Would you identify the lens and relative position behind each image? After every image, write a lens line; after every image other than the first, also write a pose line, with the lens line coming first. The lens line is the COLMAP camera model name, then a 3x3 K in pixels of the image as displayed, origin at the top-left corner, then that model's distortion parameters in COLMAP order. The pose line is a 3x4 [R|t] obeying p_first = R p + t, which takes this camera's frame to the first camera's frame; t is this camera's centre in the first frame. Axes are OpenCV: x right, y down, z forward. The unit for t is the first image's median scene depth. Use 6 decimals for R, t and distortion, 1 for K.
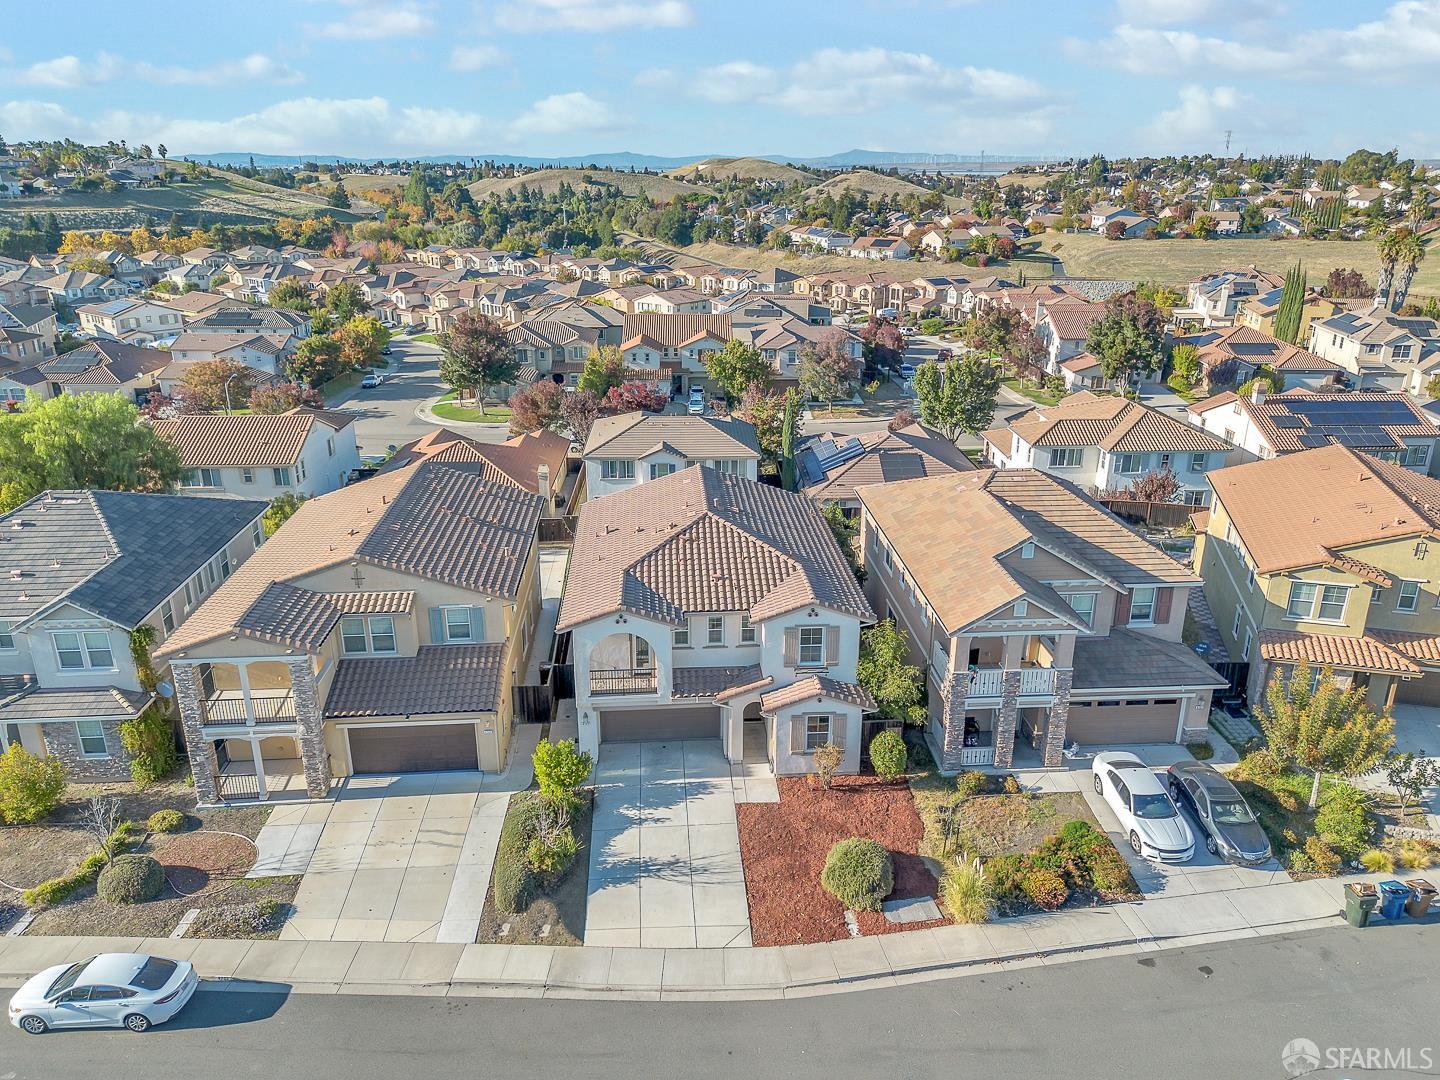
lens RADIAL K [[1028.1, 0, 715.7], [0, 1028.1, 537.0], [0, 0, 1]] dist [0.061457, -0.046841]
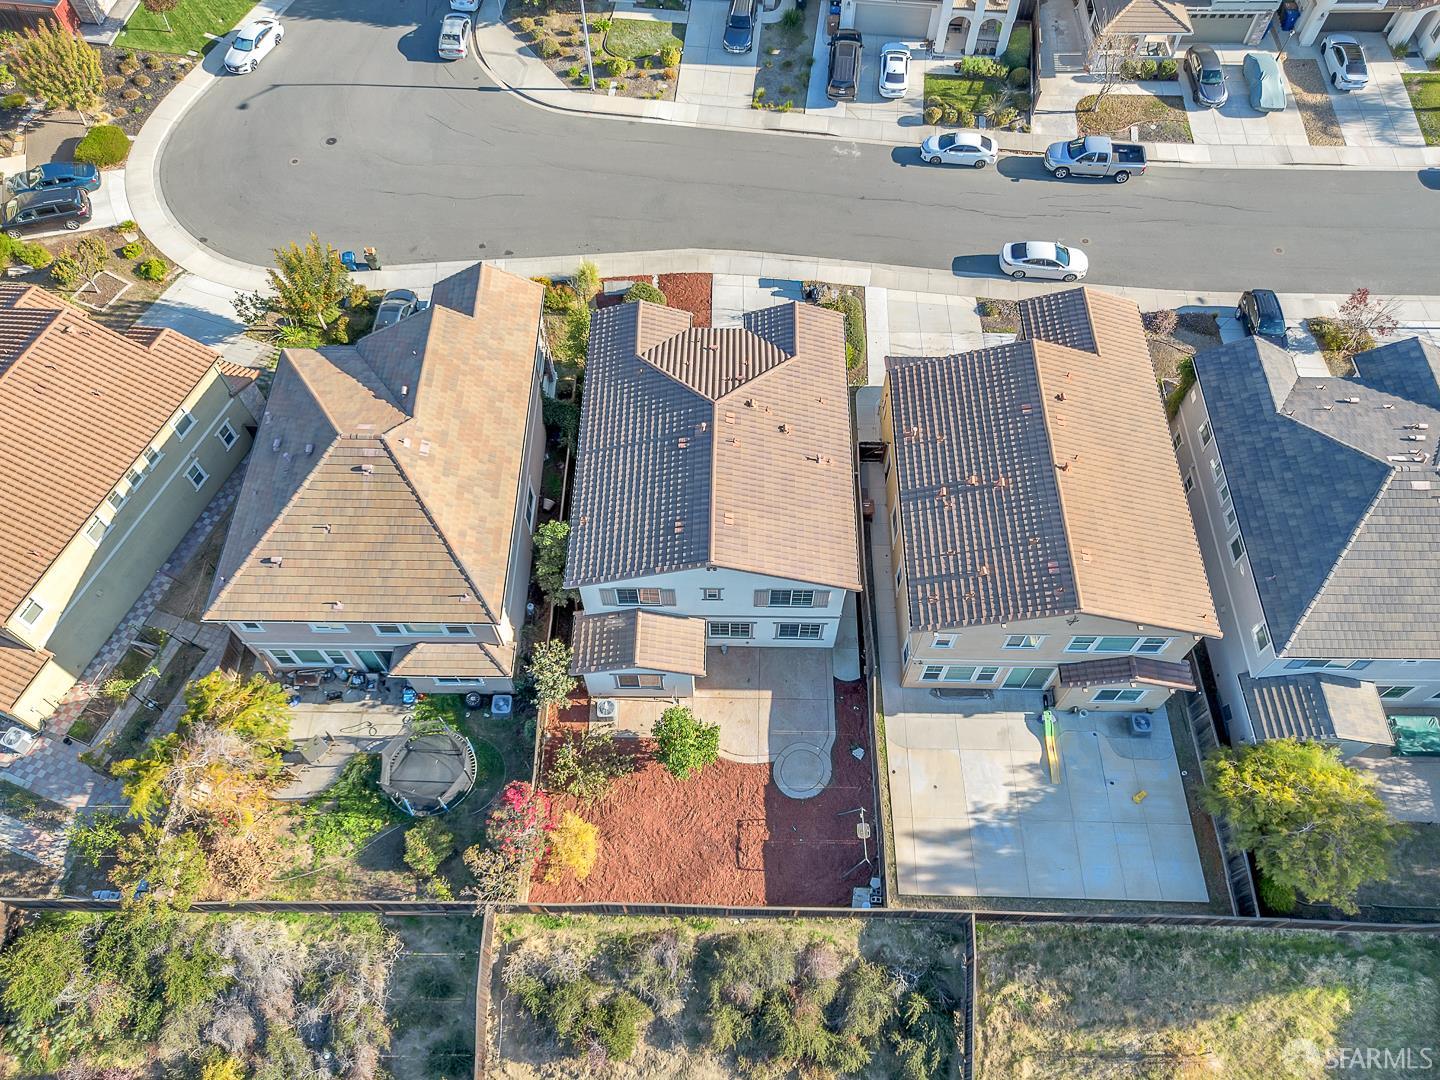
lens RADIAL K [[1028.1, 0, 715.7], [0, 1028.1, 537.0], [0, 0, 1]] dist [0.061457, -0.046841]
pose [[-0.996486, -0.071268, 0.044015, -0.068288], [0.030425, 0.181627, 0.982897, -1.078970], [-0.078044, 0.980782, -0.178821, 1.453434]]
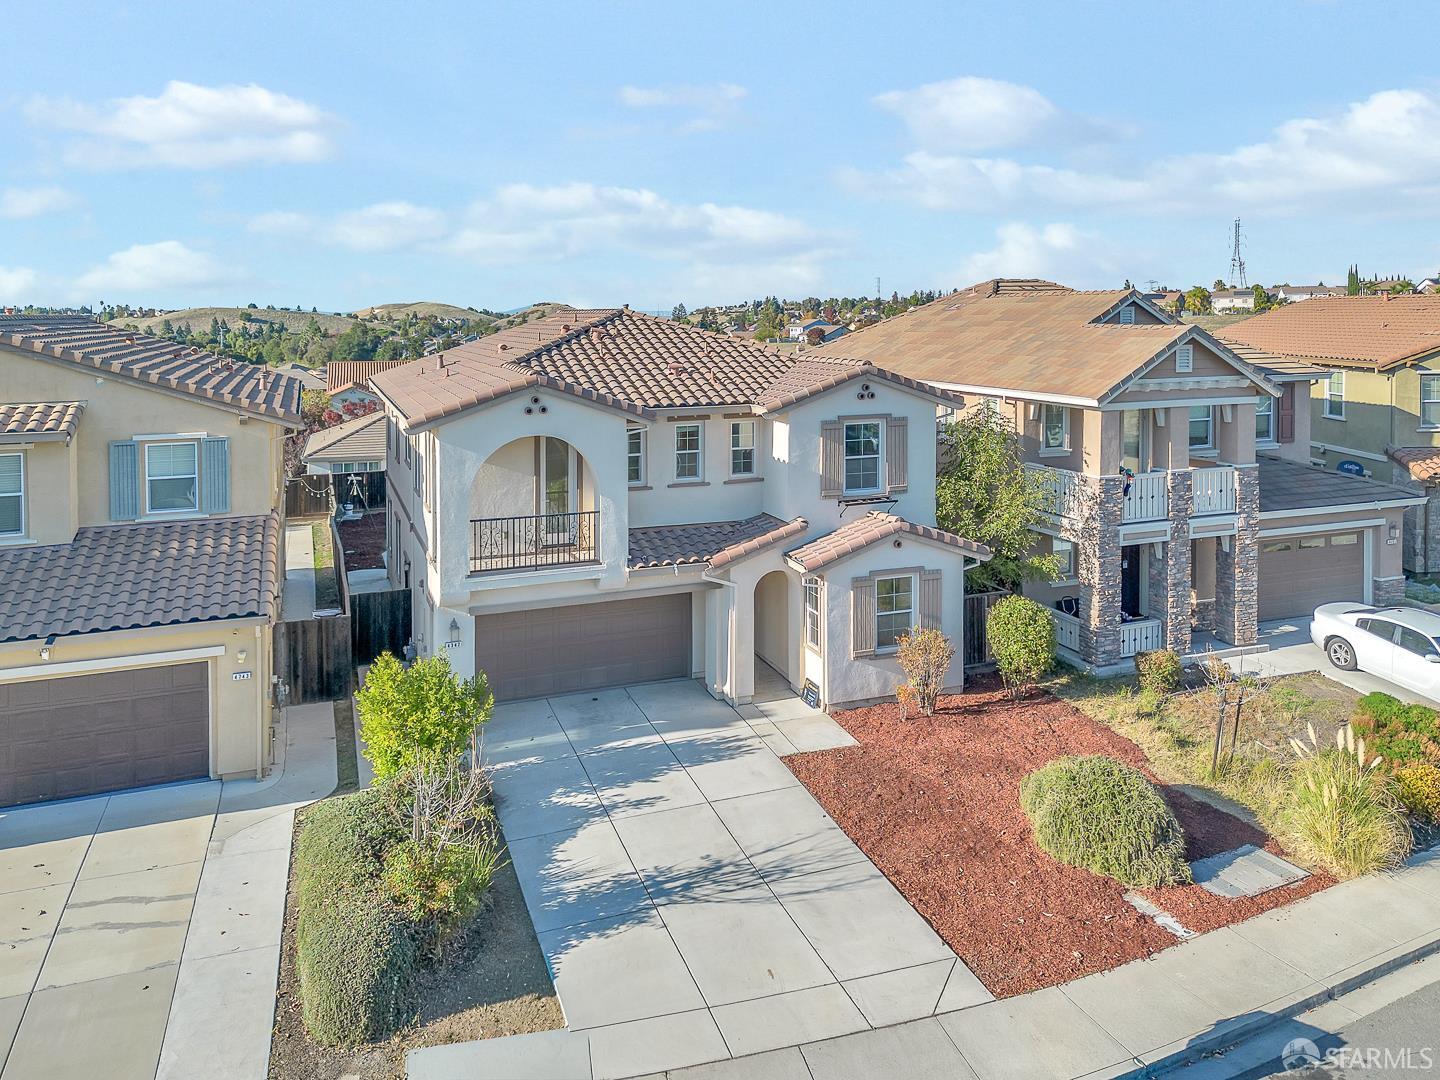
lens RADIAL K [[1093.4, 0, 724.6], [0, 1093.4, 337.7], [0, 0, 1]] dist [0.009471, 0.073127]
pose [[0.955990, -0.005942, 0.293340, -0.159284], [0.099095, 0.947584, -0.303751, 0.219404], [-0.276160, 0.319452, 0.906469, 0.443812]]
